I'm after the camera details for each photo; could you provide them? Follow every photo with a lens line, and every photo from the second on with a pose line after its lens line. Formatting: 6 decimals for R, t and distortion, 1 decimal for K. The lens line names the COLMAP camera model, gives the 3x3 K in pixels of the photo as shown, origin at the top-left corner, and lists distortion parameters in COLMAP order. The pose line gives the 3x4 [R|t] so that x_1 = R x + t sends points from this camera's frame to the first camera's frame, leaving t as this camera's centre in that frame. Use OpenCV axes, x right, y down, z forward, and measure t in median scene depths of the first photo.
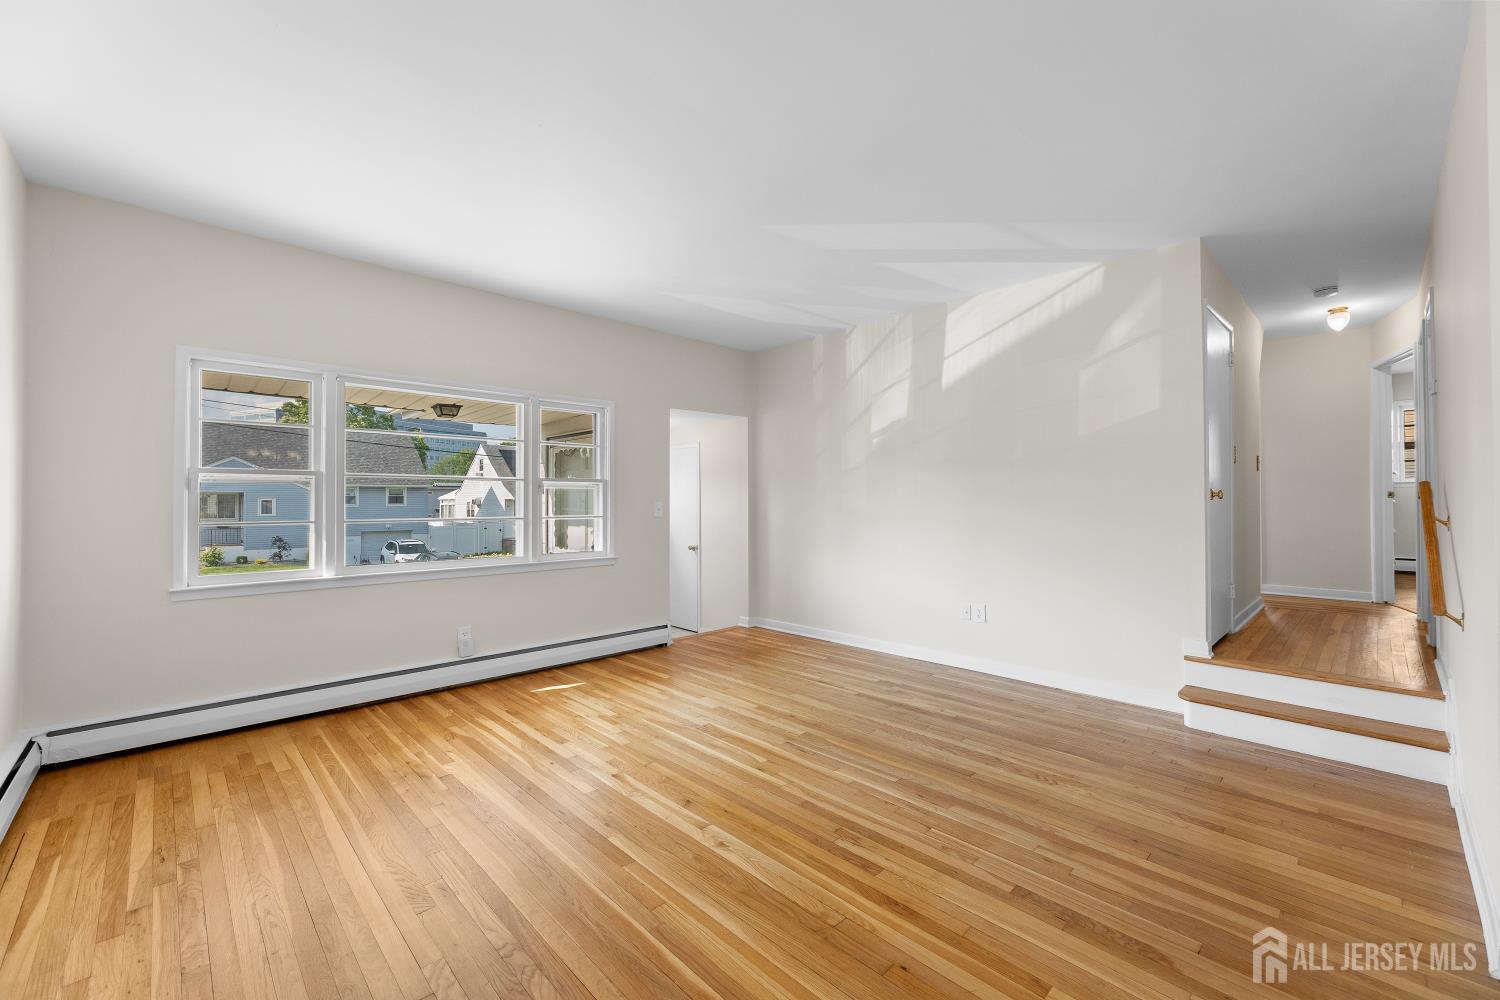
lens RADIAL K [[608.8, 0, 756.0], [0, 608.8, 488.6], [0, 0, 1]] dist [0.002383, -0.000052]
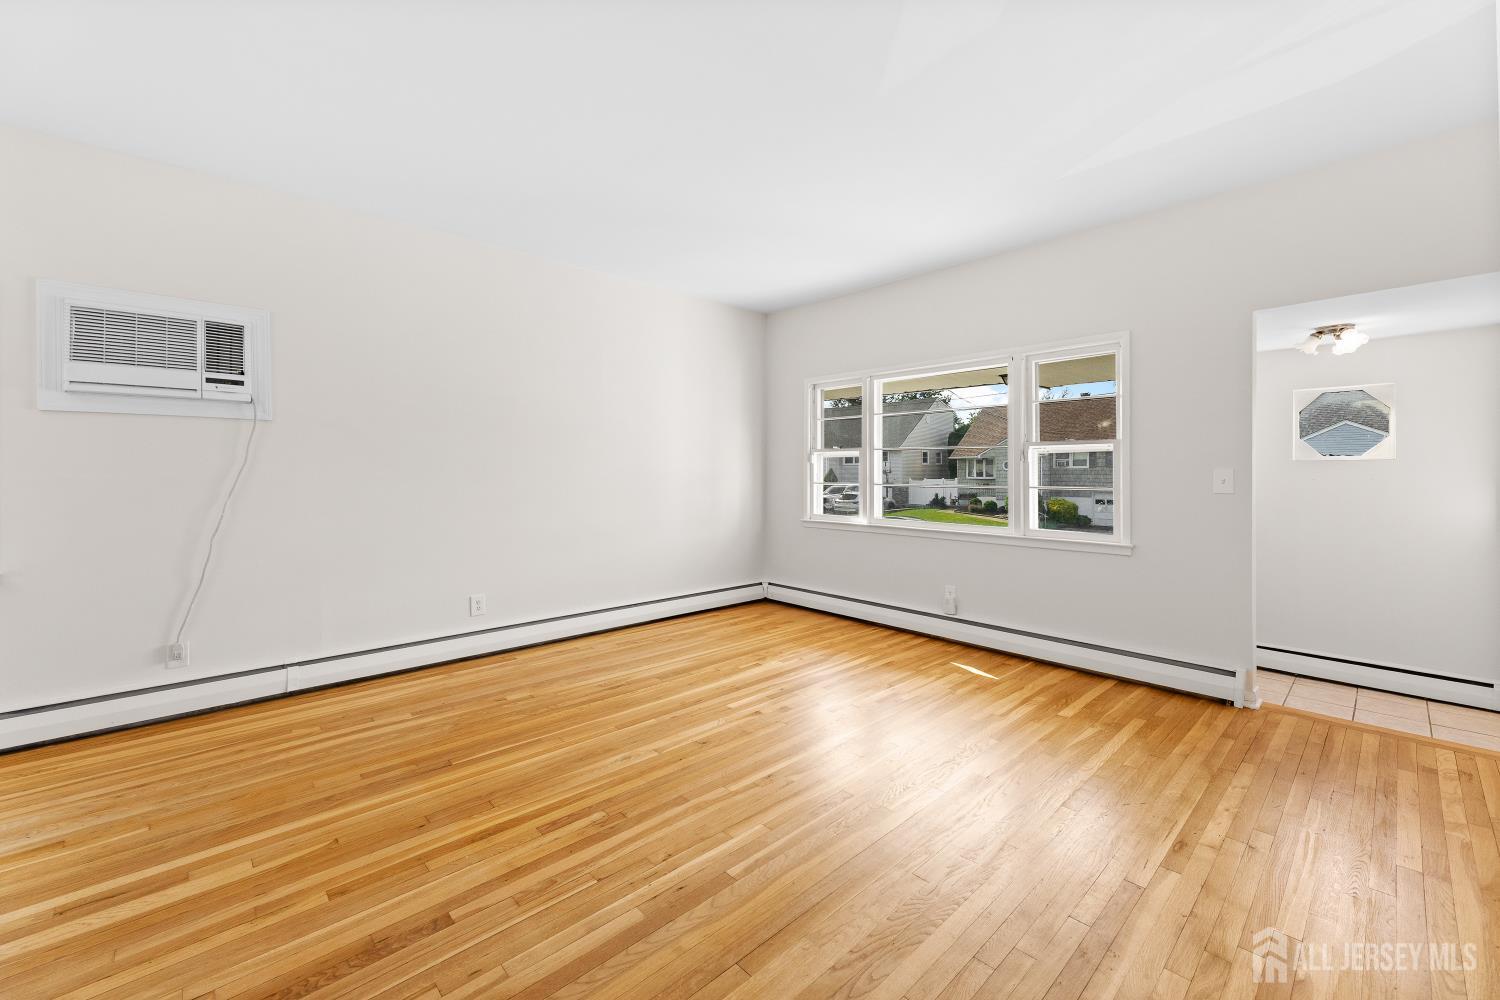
lens RADIAL K [[606.0, 0, 751.4], [0, 606.0, 468.2], [0, 0, 1]] dist [-0.000958, -0.000181]
pose [[-0.018922, -0.002123, -0.999819, 0.825273], [0.021309, 0.999770, -0.002526, 0.020621], [0.999594, -0.021353, -0.018872, 0.943698]]
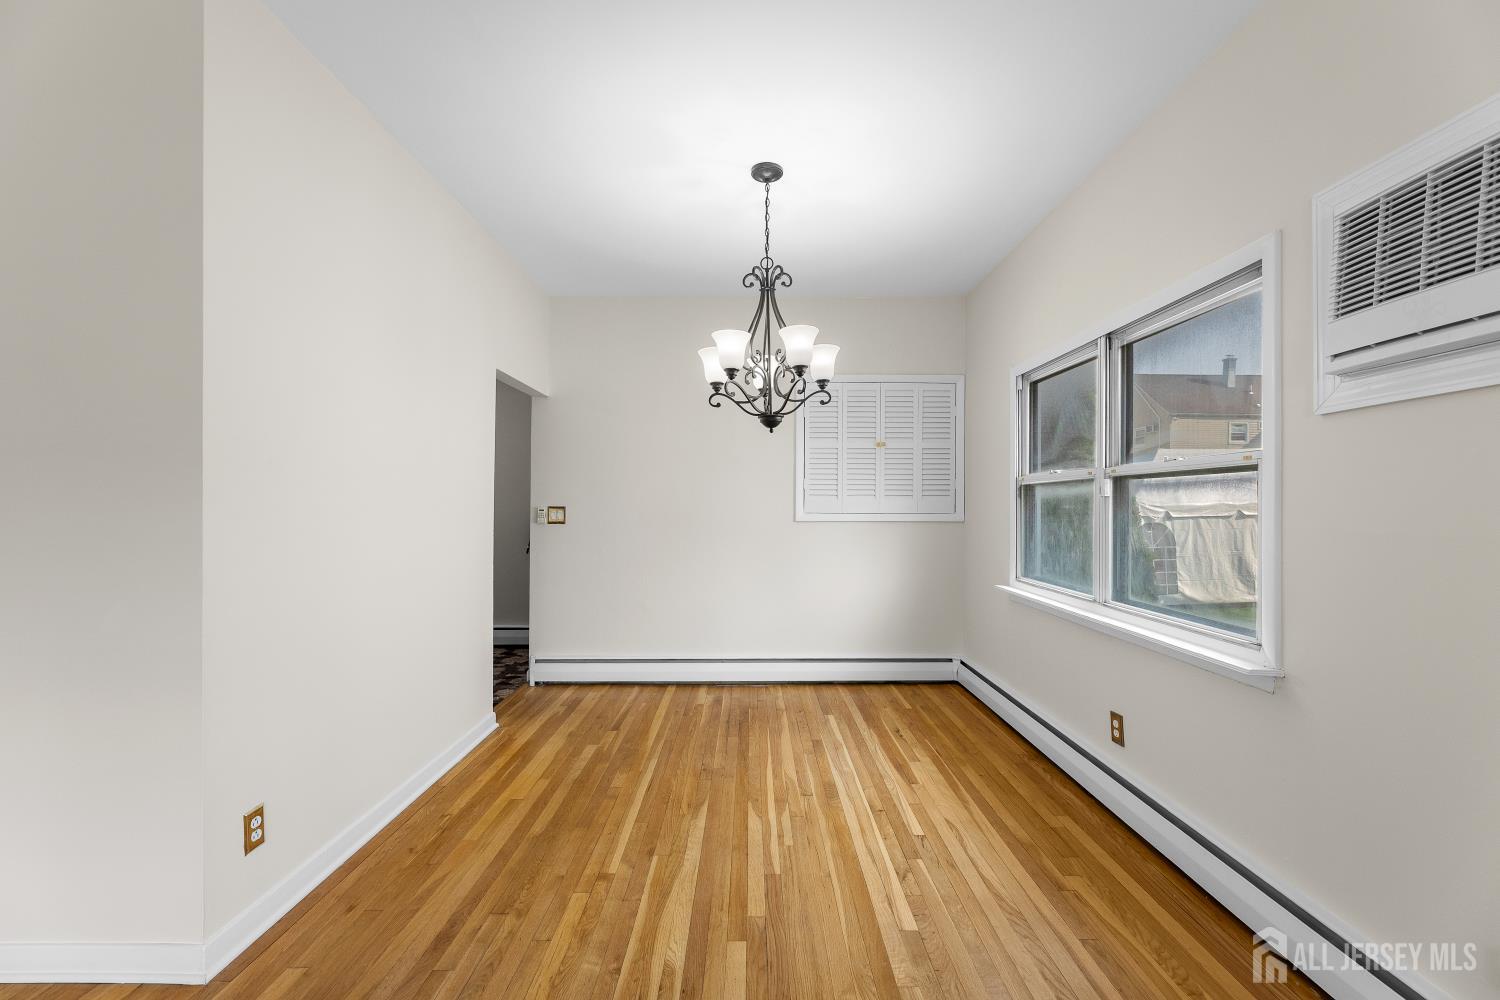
lens RADIAL K [[624.3, 0, 756.7], [0, 624.3, 503.4], [0, 0, 1]] dist [0.001618, 0.000171]
pose [[-0.728783, 0.001202, 0.684744, -0.082452], [-0.016589, 0.999674, -0.019411, 0.004783], [-0.684544, -0.025506, -0.728525, 0.604666]]
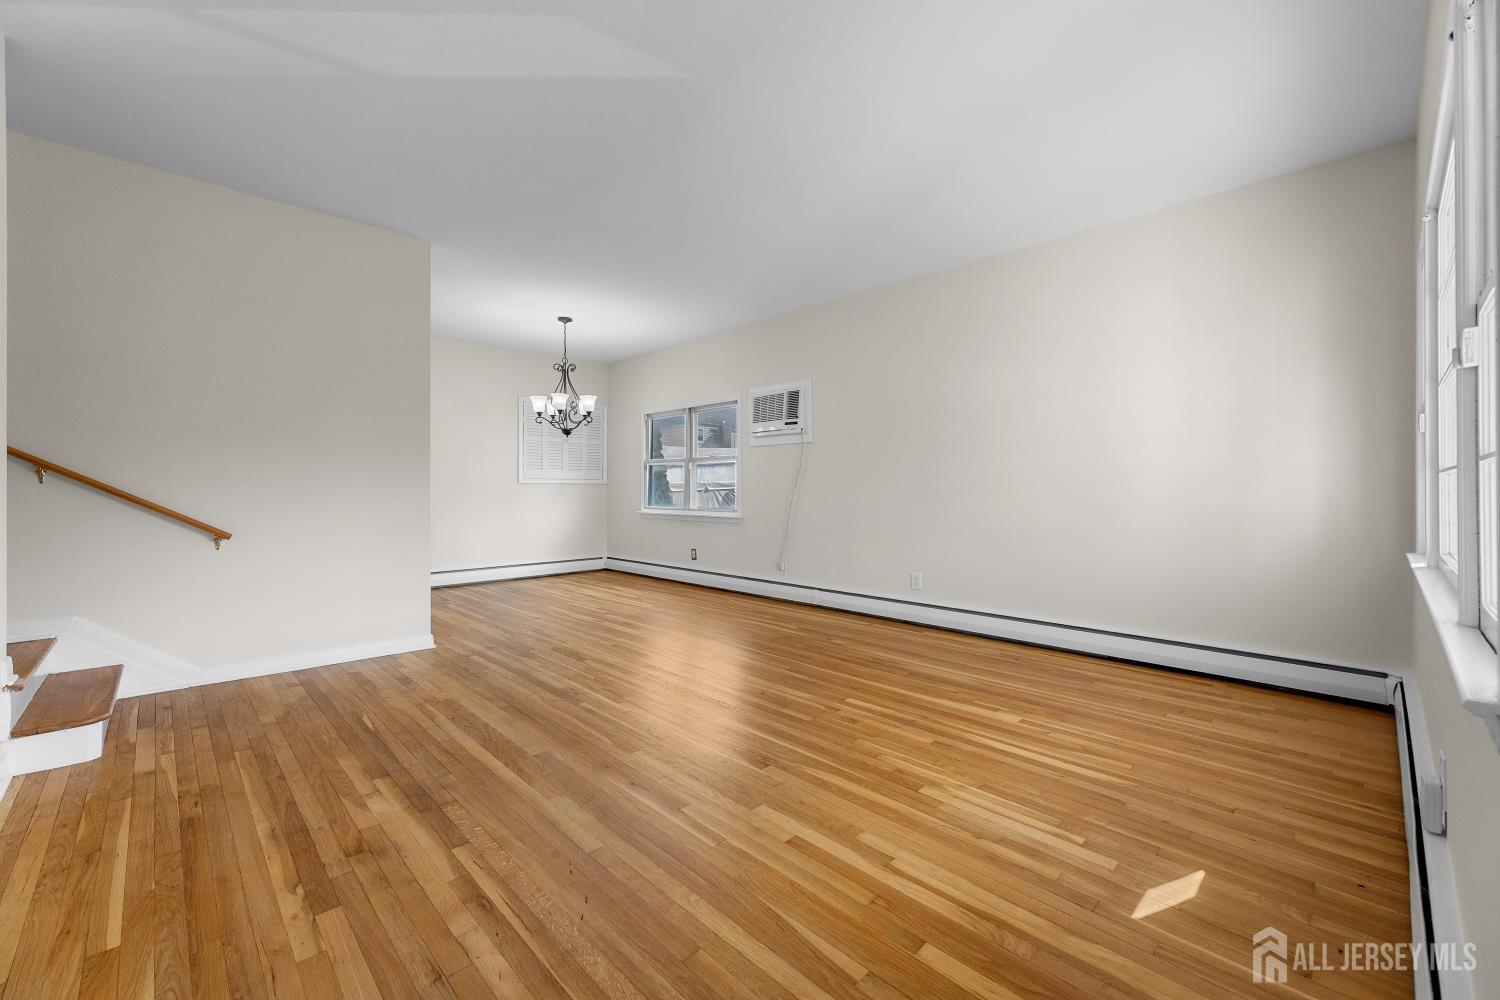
lens RADIAL K [[608.8, 0, 756.0], [0, 608.8, 488.6], [0, 0, 1]] dist [0.002383, -0.000052]
pose [[-0.999987, 0.002796, -0.004235, -0.078171], [0.002898, 0.999701, -0.024280, 0.101107], [0.004166, -0.024292, -0.999696, 1.921517]]
